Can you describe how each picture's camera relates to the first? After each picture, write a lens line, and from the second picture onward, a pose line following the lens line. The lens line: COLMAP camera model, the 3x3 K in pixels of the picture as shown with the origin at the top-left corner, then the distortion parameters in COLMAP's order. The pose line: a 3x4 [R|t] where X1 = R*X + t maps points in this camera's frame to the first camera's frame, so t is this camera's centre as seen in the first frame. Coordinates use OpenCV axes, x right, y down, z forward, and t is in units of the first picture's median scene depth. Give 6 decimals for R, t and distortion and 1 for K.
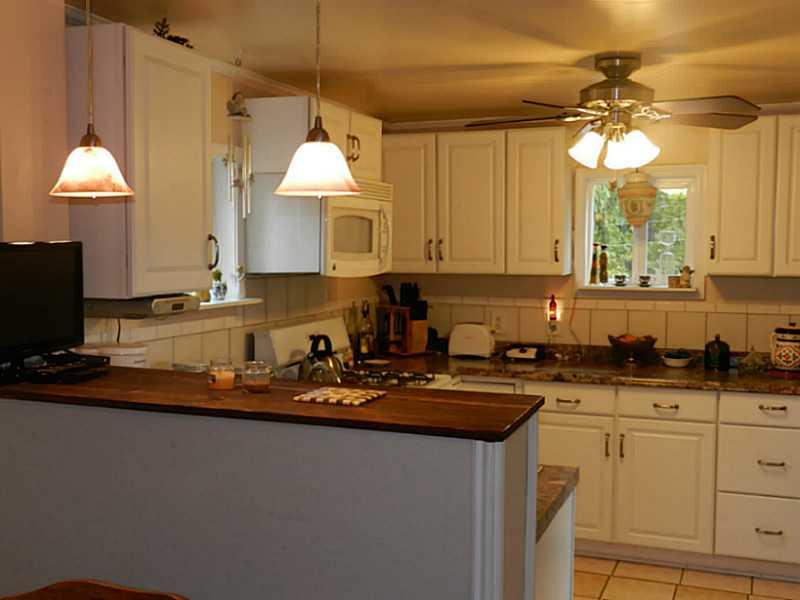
lens RADIAL K [[906.0, 0, 400.0], [0, 906.0, 300.0], [0, 0, 1]] dist [0.007122, -0.011545]
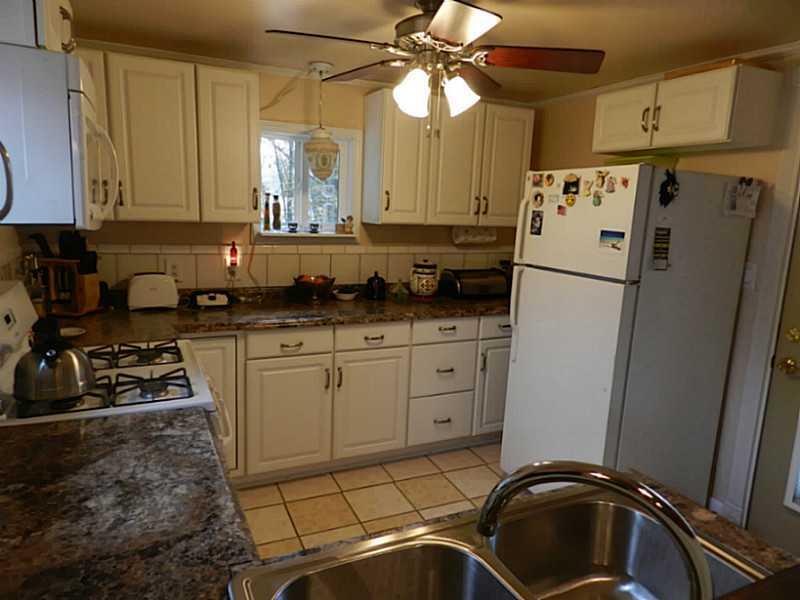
lens RADIAL K [[537.7, 0, 400.0], [0, 537.7, 300.0], [0, 0, 1]] dist [0.007776, -0.002211]
pose [[0.692682, -0.101338, 0.714088, -0.152425], [0.009714, 0.991301, 0.131255, -0.018993], [-0.721177, -0.083981, 0.687641, 0.441691]]
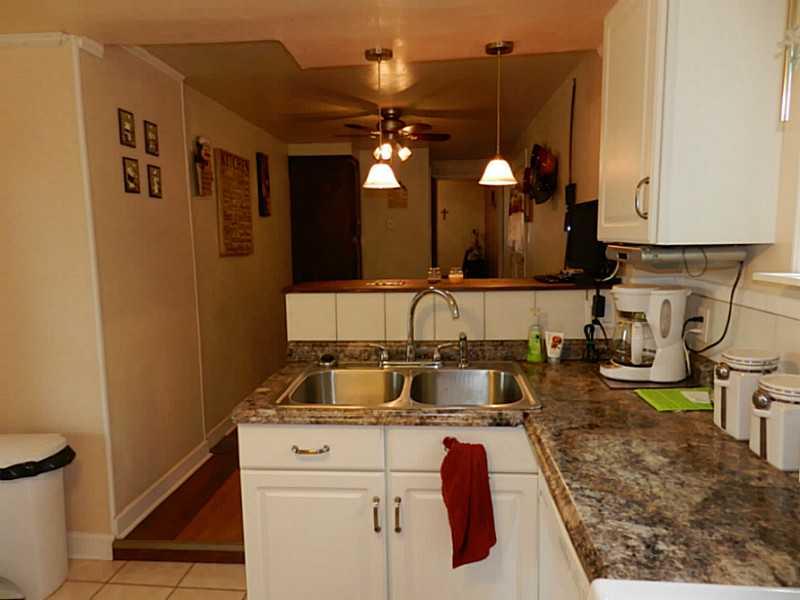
lens RADIAL K [[537.7, 0, 400.0], [0, 537.7, 300.0], [0, 0, 1]] dist [0.007776, -0.002211]
pose [[-0.961157, 0.045616, -0.272207, 0.092481], [-0.006094, 0.982500, 0.186163, -0.031028], [0.275936, 0.180591, -0.944059, 0.864589]]
